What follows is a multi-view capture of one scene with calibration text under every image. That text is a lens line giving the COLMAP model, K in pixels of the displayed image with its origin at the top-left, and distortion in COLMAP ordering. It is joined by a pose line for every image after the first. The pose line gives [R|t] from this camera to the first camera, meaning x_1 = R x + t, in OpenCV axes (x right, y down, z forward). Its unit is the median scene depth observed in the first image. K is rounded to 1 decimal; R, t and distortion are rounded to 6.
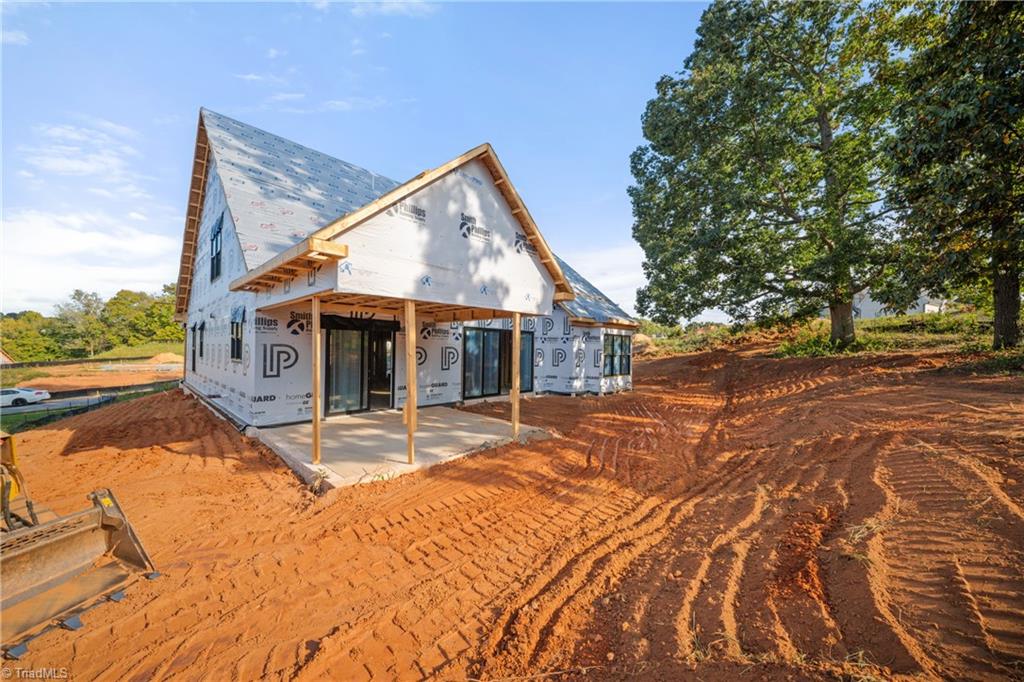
lens RADIAL K [[357.8, 0, 515.6], [0, 357.8, 347.7], [0, 0, 1]] dist [0.004947, -0.001112]
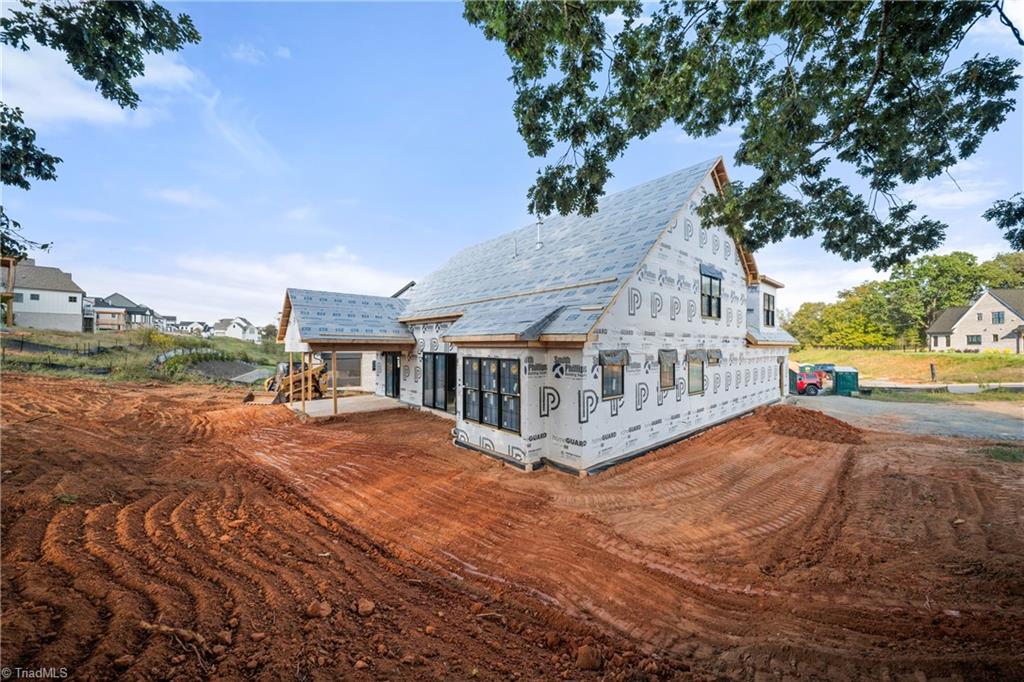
lens RADIAL K [[357.8, 0, 511.0], [0, 357.8, 342.8], [0, 0, 1]] dist [0.004947, -0.001112]
pose [[-0.099907, -0.022650, -0.994739, 1.270843], [0.001529, 0.999736, -0.022917, -0.068076], [0.994996, -0.003810, -0.099846, 1.581977]]
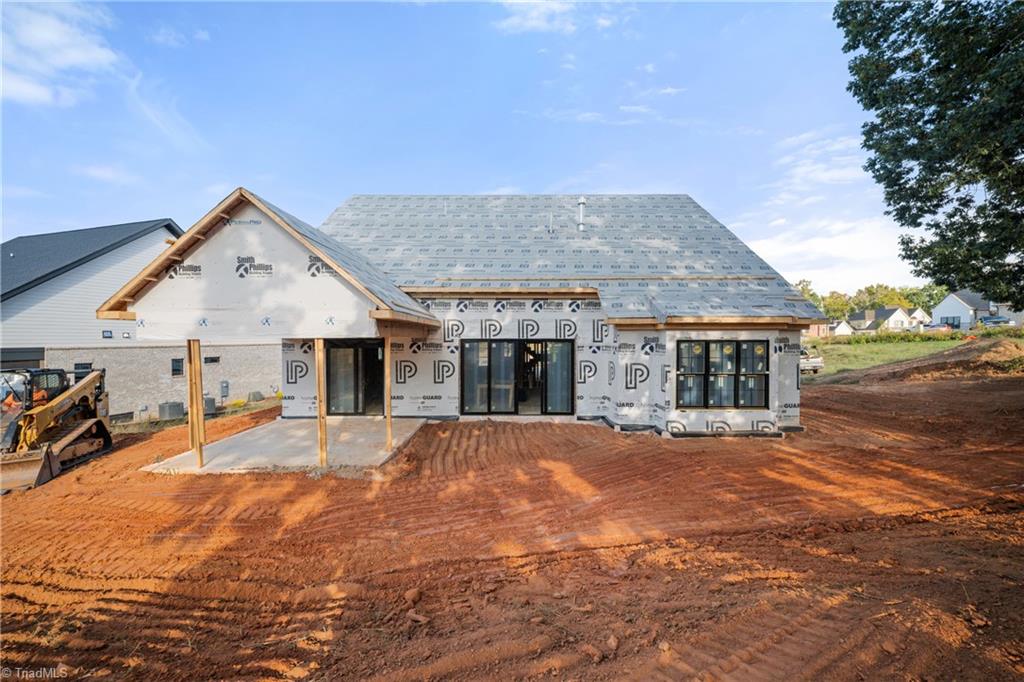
lens RADIAL K [[357.8, 0, 509.4], [0, 357.8, 341.8], [0, 0, 1]] dist [0.004947, -0.001112]
pose [[0.678067, -0.008556, -0.734950, 0.701176], [0.012392, 0.999923, -0.000208, -0.053362], [0.734896, -0.008967, 0.678121, 0.476557]]
